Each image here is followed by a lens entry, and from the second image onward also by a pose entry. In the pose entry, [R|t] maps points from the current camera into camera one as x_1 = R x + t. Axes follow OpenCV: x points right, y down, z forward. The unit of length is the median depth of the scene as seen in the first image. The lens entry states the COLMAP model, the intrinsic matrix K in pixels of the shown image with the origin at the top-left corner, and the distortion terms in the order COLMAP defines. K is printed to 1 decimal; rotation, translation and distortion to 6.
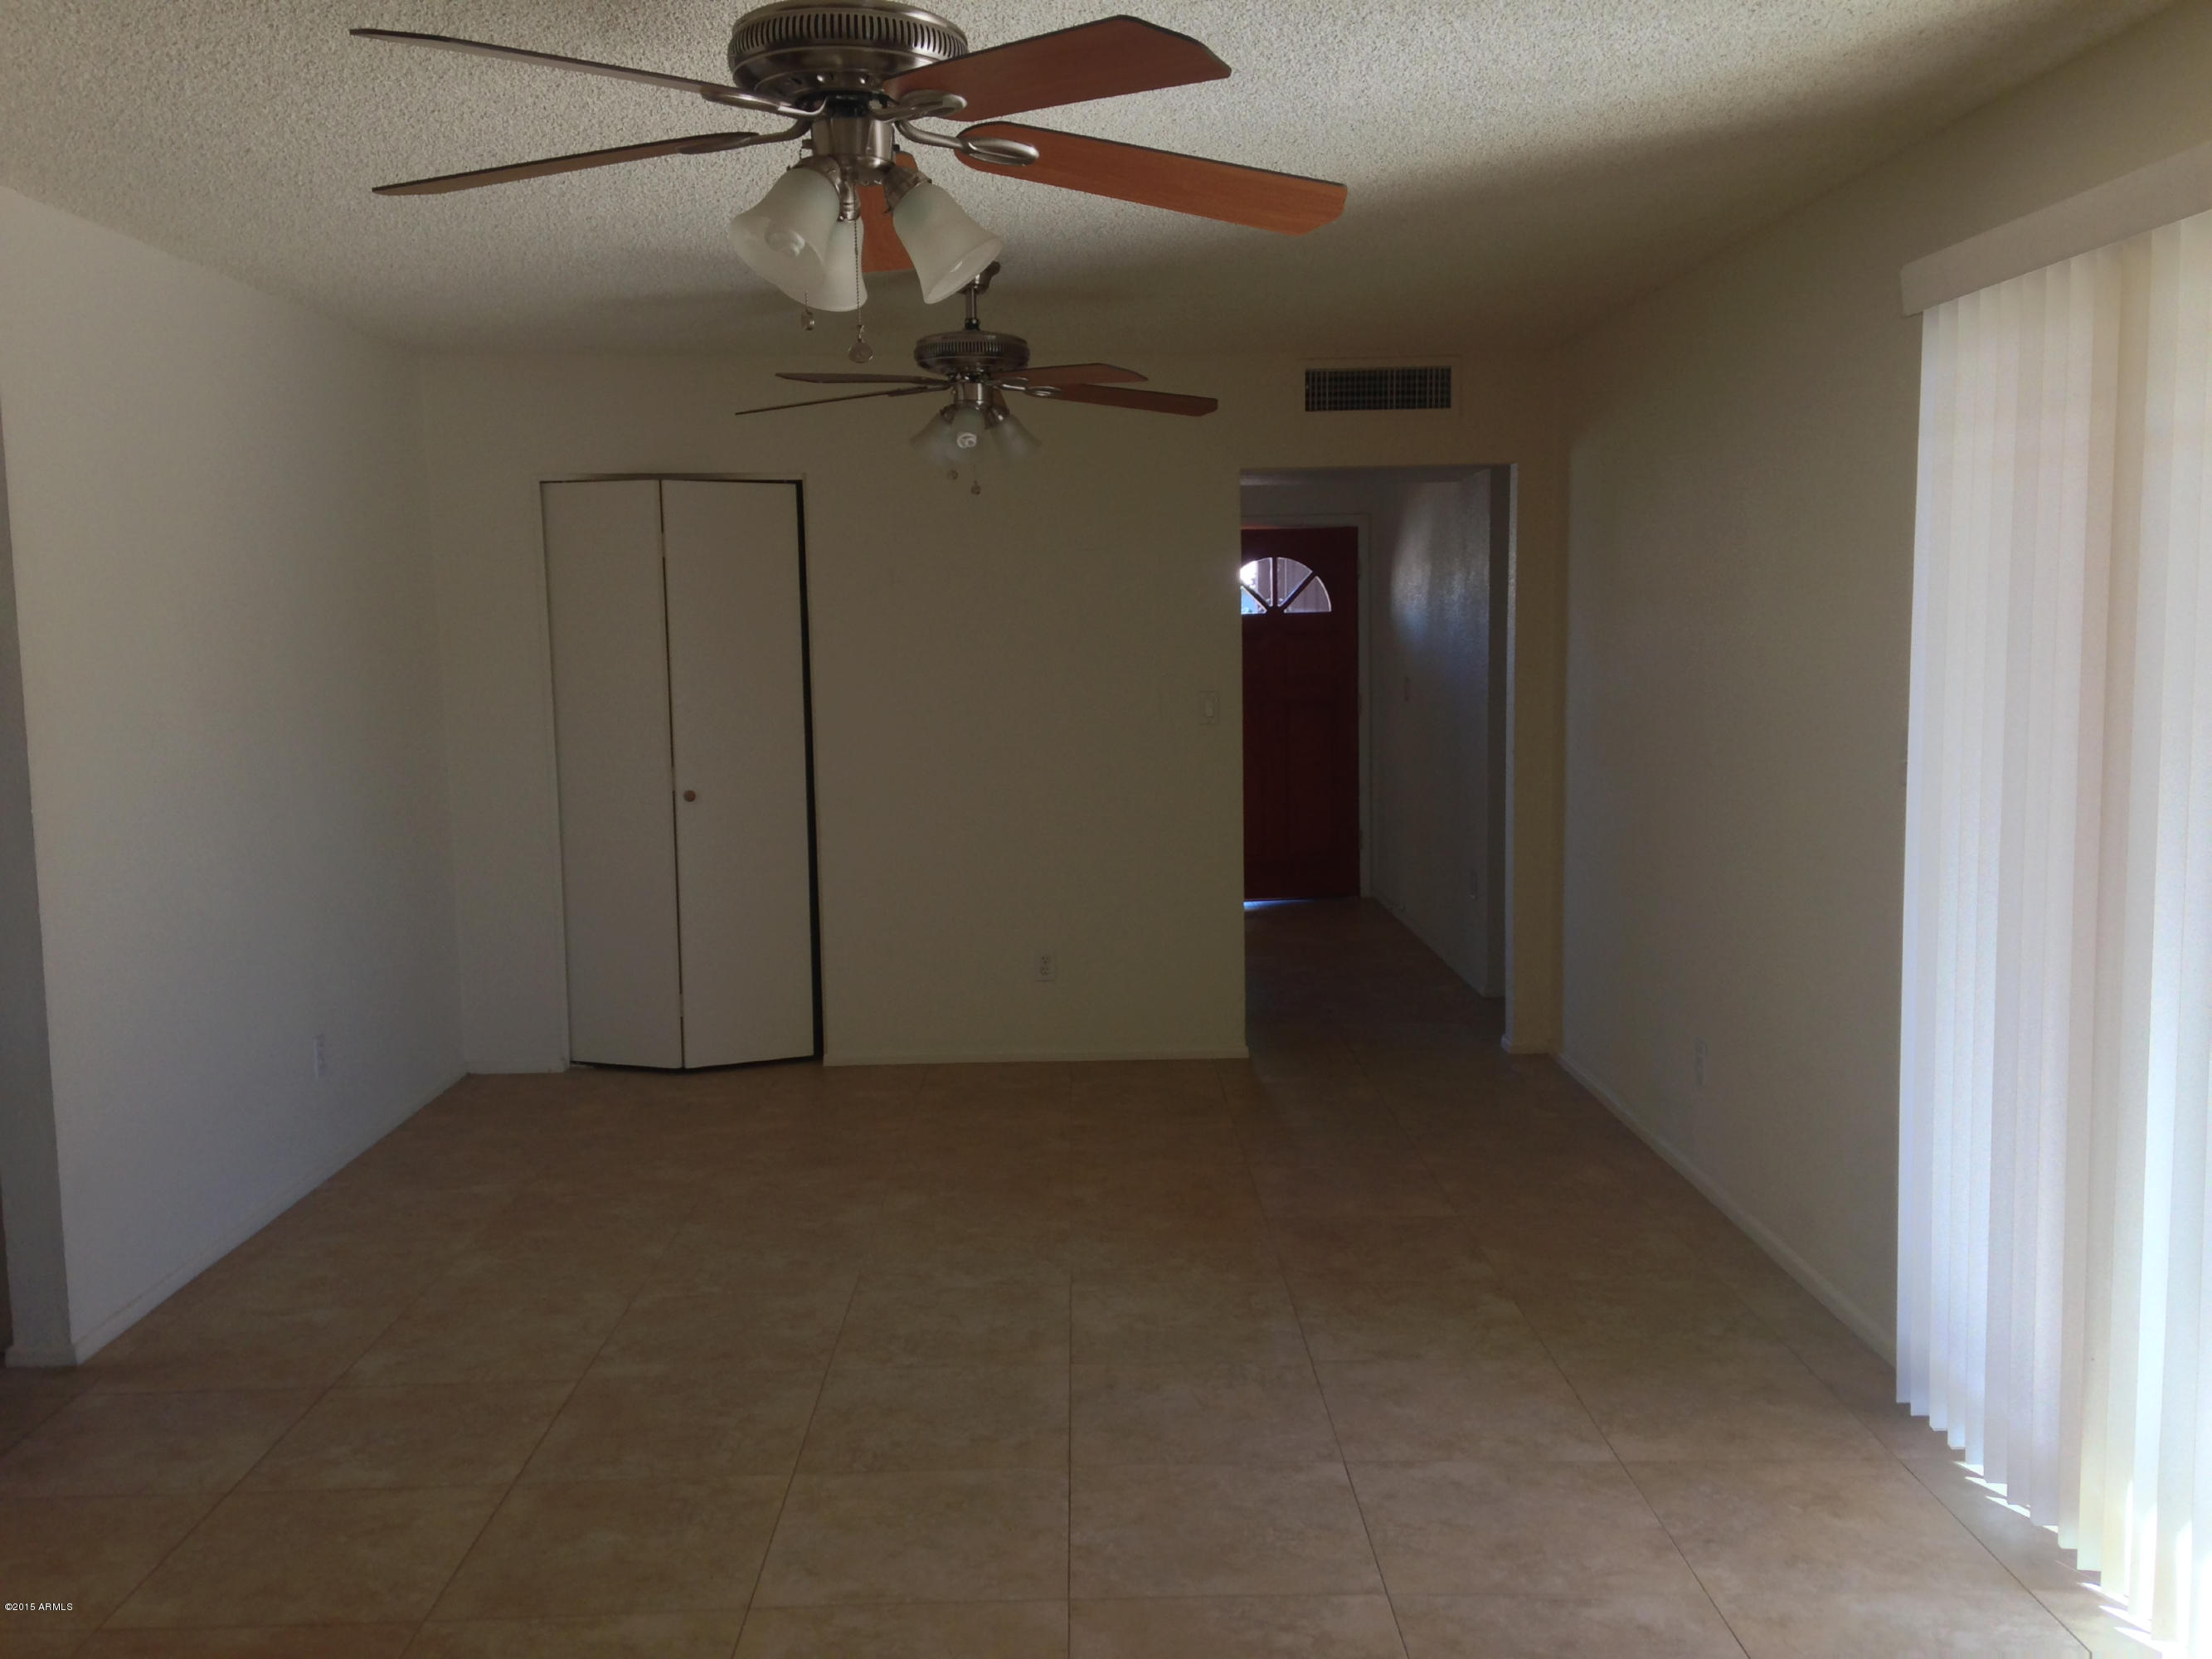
lens RADIAL K [[2027.4, 0, 1106.0], [0, 2027.4, 829.5], [0, 0, 1]] dist [0.159351, -0.232883]
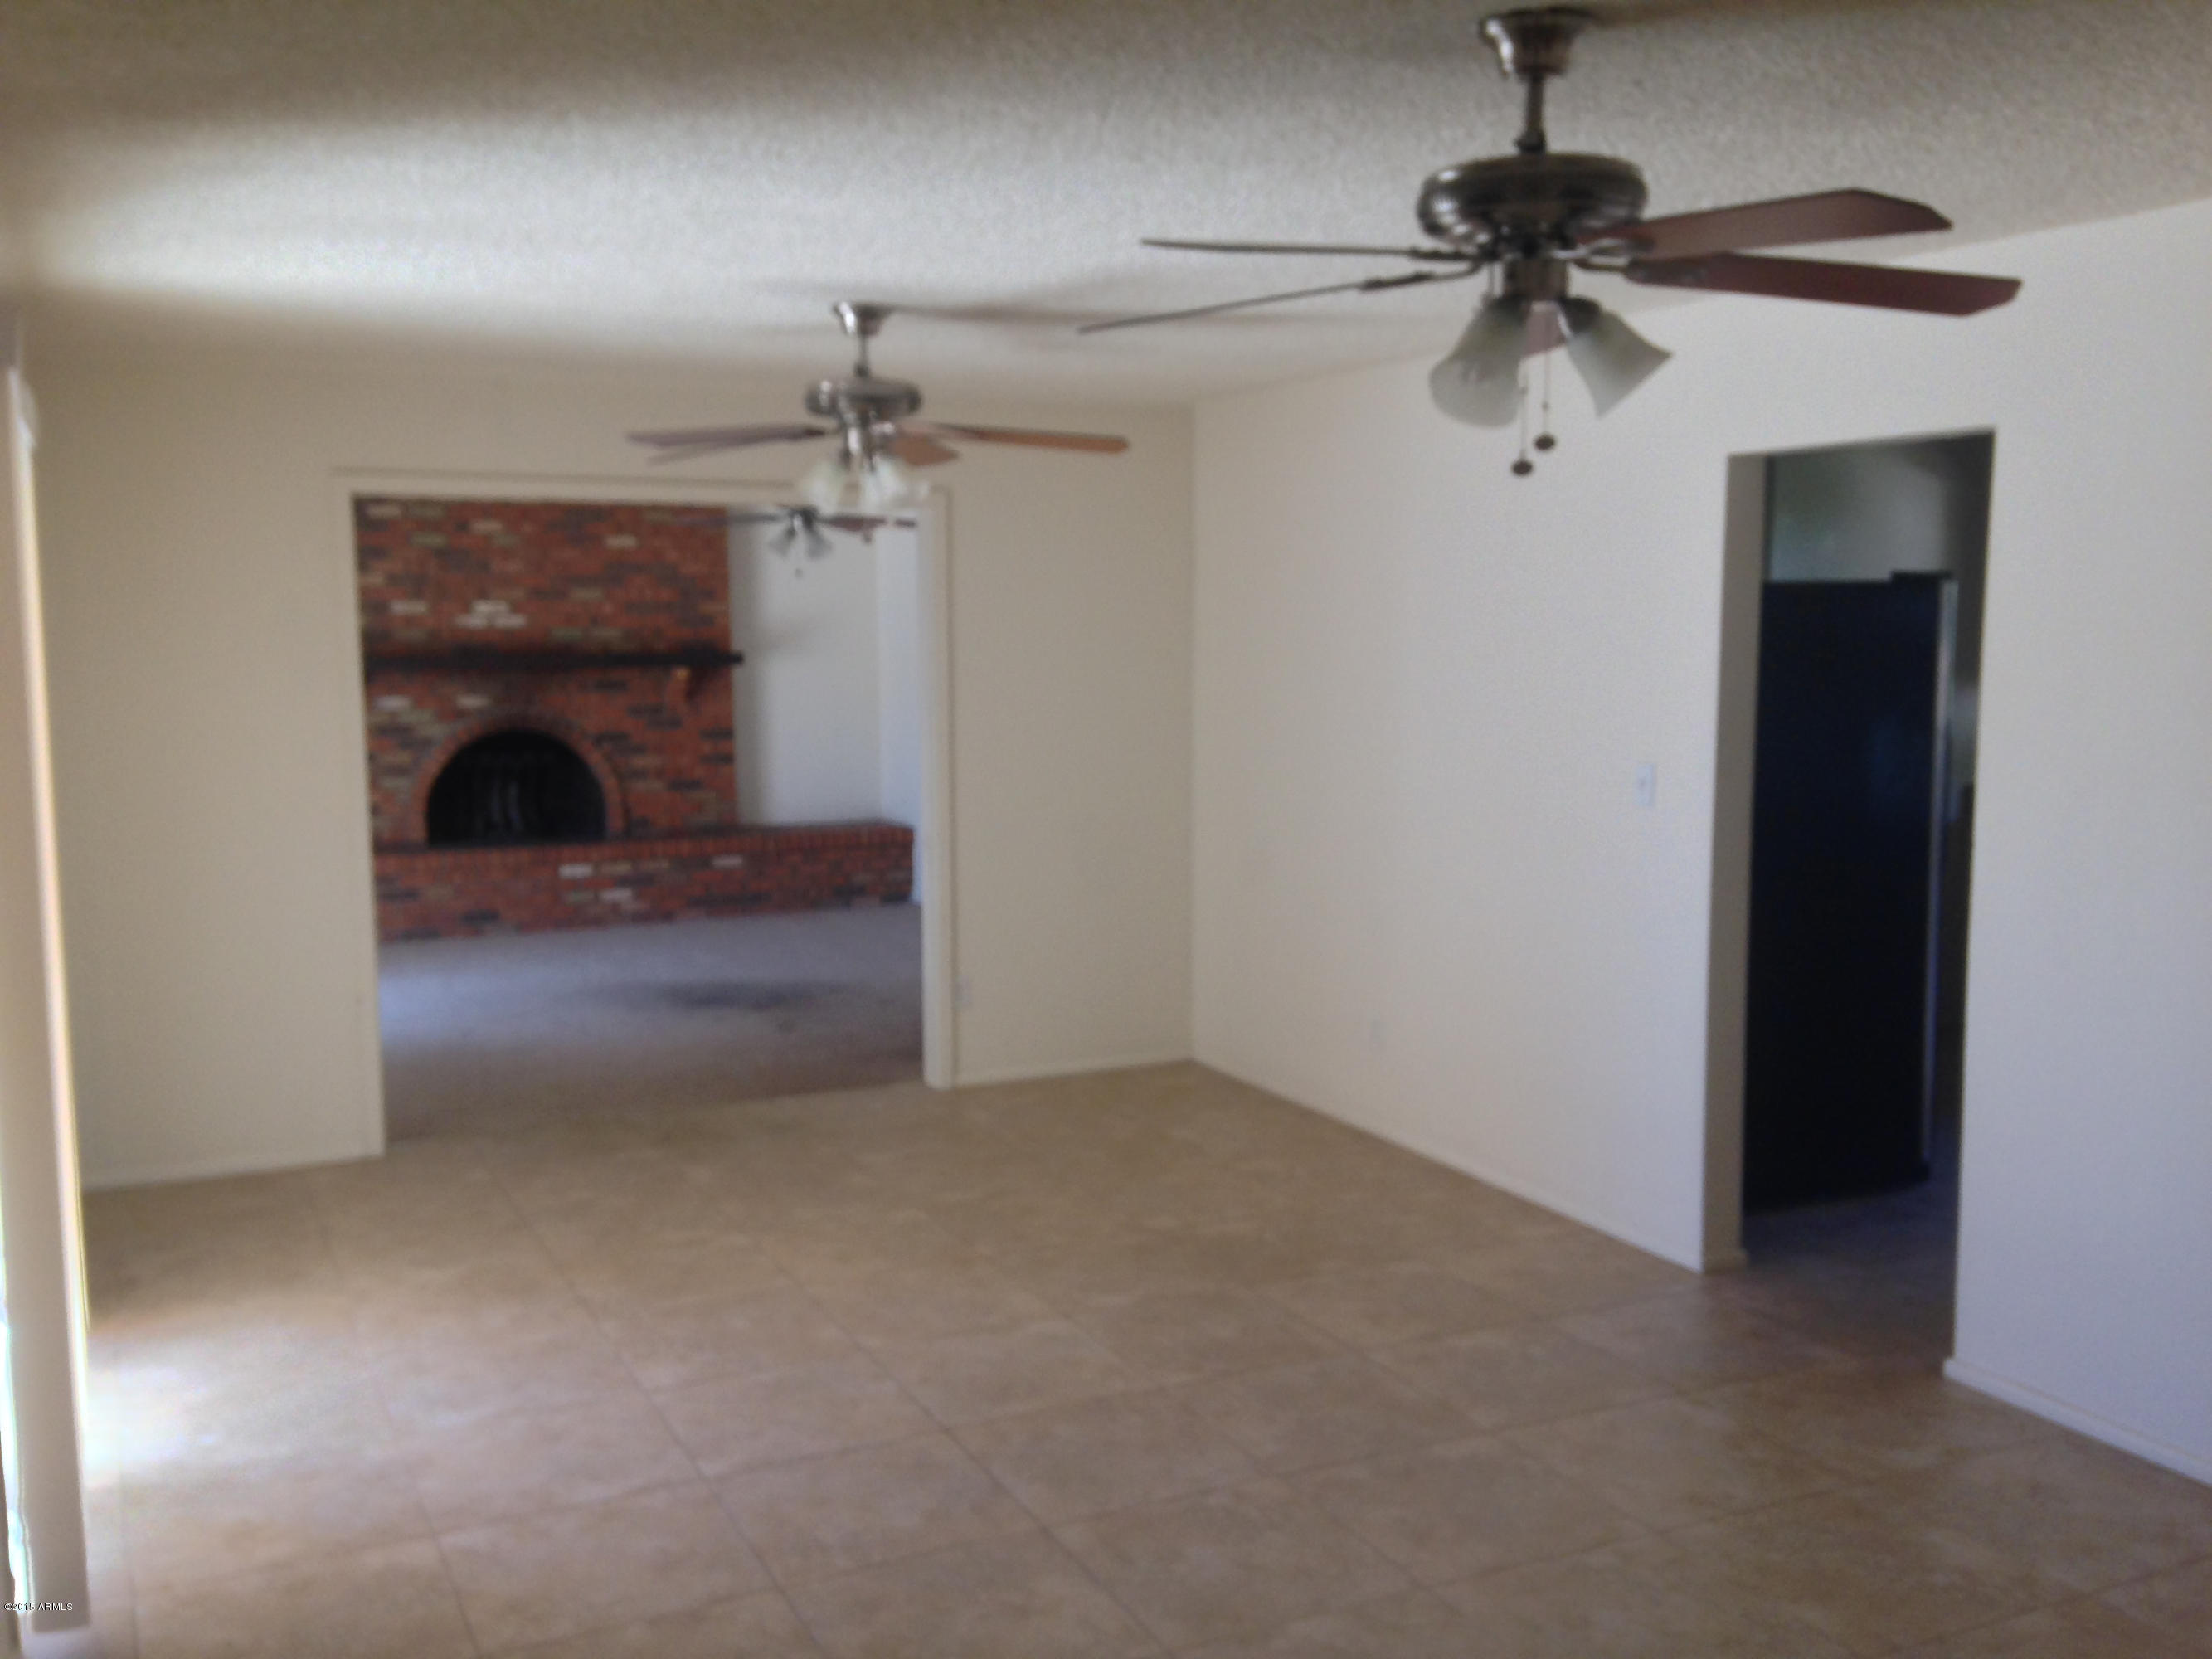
lens RADIAL K [[2027.4, 0, 1106.0], [0, 2027.4, 829.5], [0, 0, 1]] dist [0.159351, -0.232883]
pose [[-0.905445, 0.067812, -0.419011, 0.353187], [-0.026516, 0.976192, 0.215282, -0.258590], [0.423634, 0.206036, -0.882090, 1.962306]]
